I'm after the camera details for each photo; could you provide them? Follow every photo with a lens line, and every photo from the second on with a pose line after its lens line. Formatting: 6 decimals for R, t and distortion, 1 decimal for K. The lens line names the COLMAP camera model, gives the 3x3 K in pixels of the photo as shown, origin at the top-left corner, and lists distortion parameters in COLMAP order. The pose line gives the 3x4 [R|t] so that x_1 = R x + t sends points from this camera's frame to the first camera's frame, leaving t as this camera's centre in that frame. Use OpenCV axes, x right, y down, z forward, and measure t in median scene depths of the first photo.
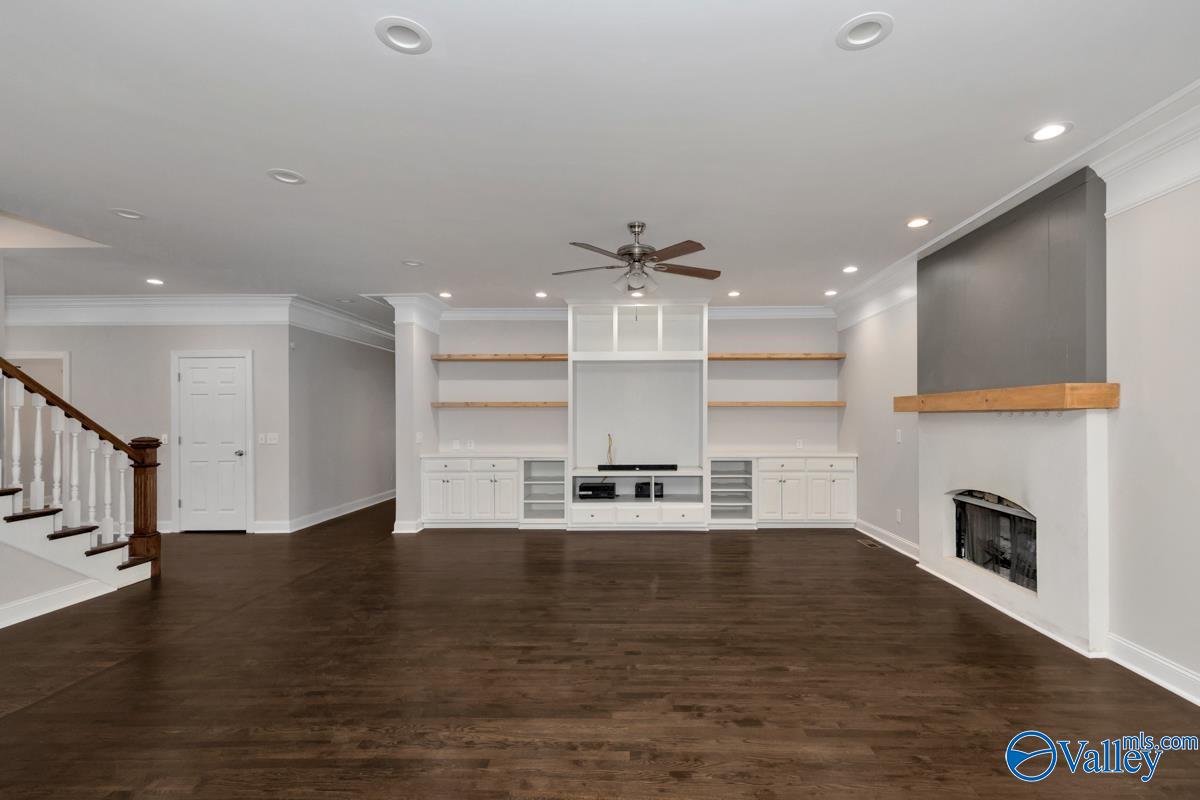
lens RADIAL K [[501.1, 0, 605.2], [0, 501.1, 420.0], [0, 0, 1]] dist [0.000457, 0.000074]
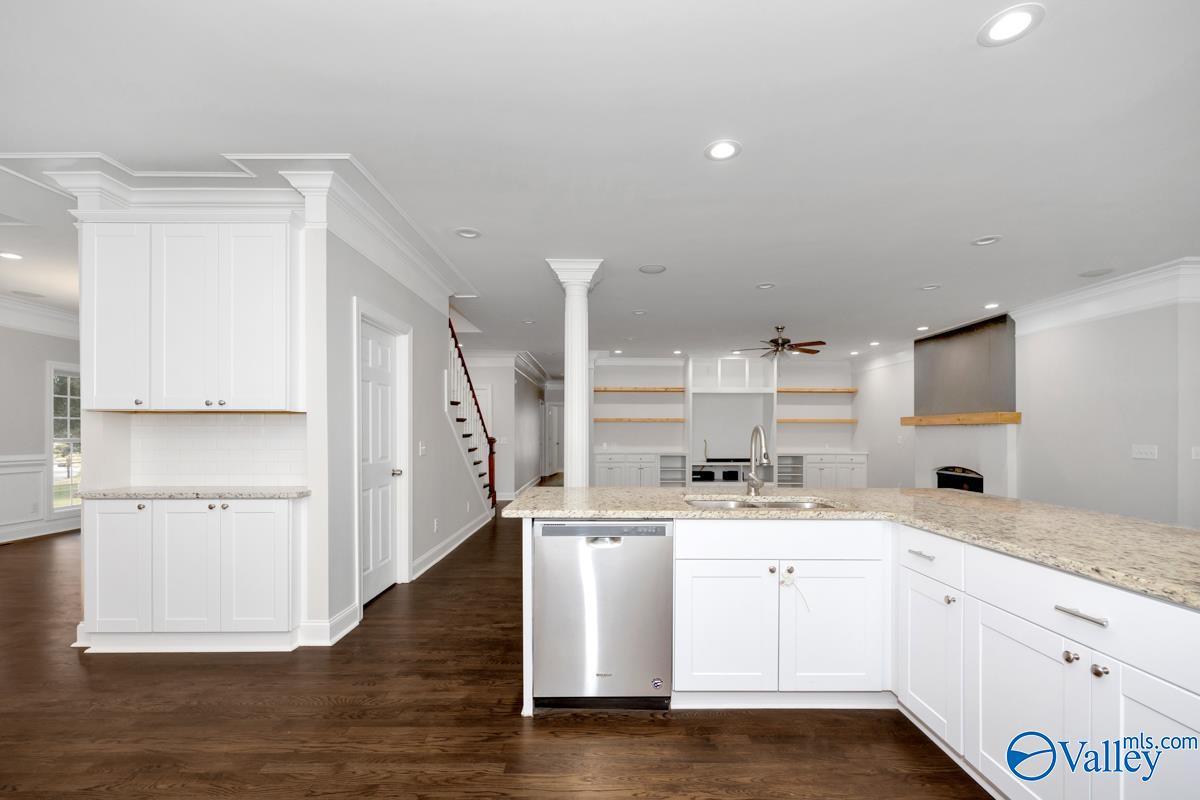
lens RADIAL K [[449.0, 0, 597.9], [0, 449.0, 431.5], [0, 0, 1]] dist [-0.000620, -0.000018]
pose [[0.999545, 0.005930, 0.029564, -0.544048], [-0.005713, 0.999956, -0.007407, 0.022513], [-0.029607, 0.007234, 0.999535, -0.557625]]
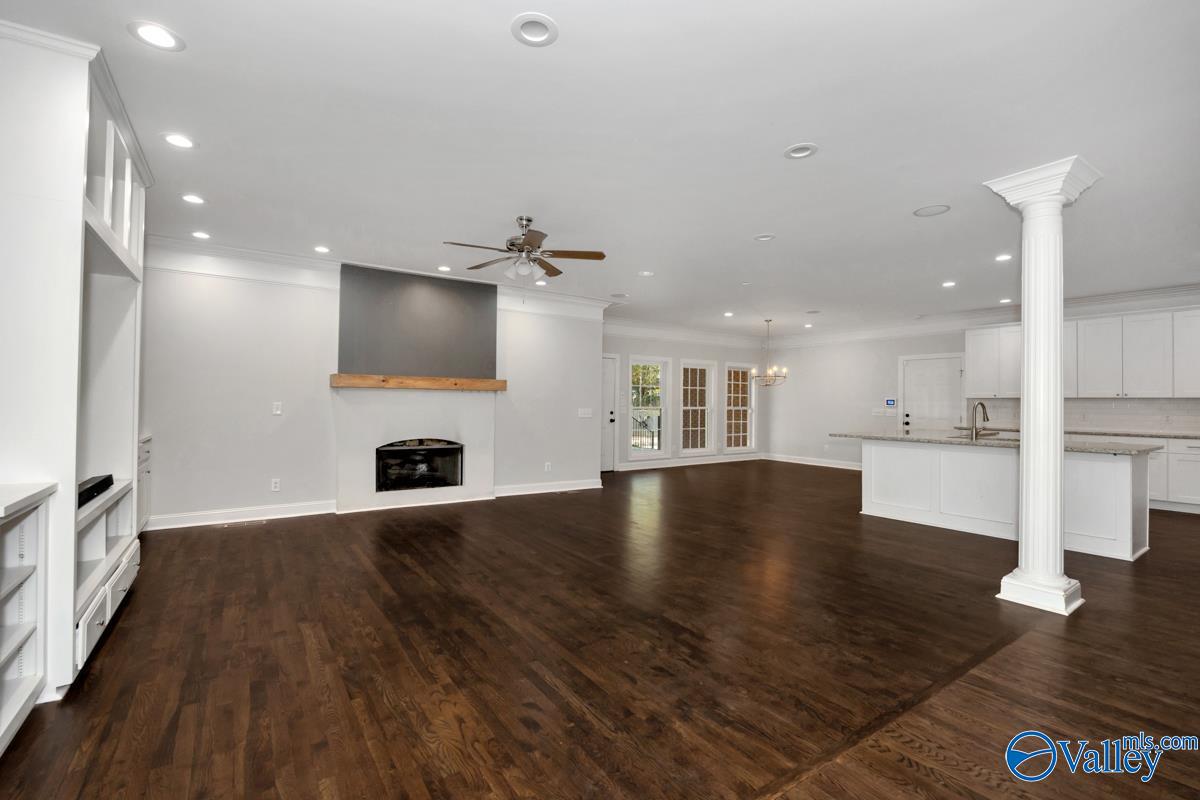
lens RADIAL K [[535.9, 0, 600.0], [0, 535.9, 400.0], [0, 0, 1]] dist [0.000101, 0.000001]
pose [[-0.578855, 0.004679, 0.815417, -0.785098], [0.001979, 0.999989, -0.004333, 0.019915], [-0.815428, -0.000895, -0.578858, 1.207509]]
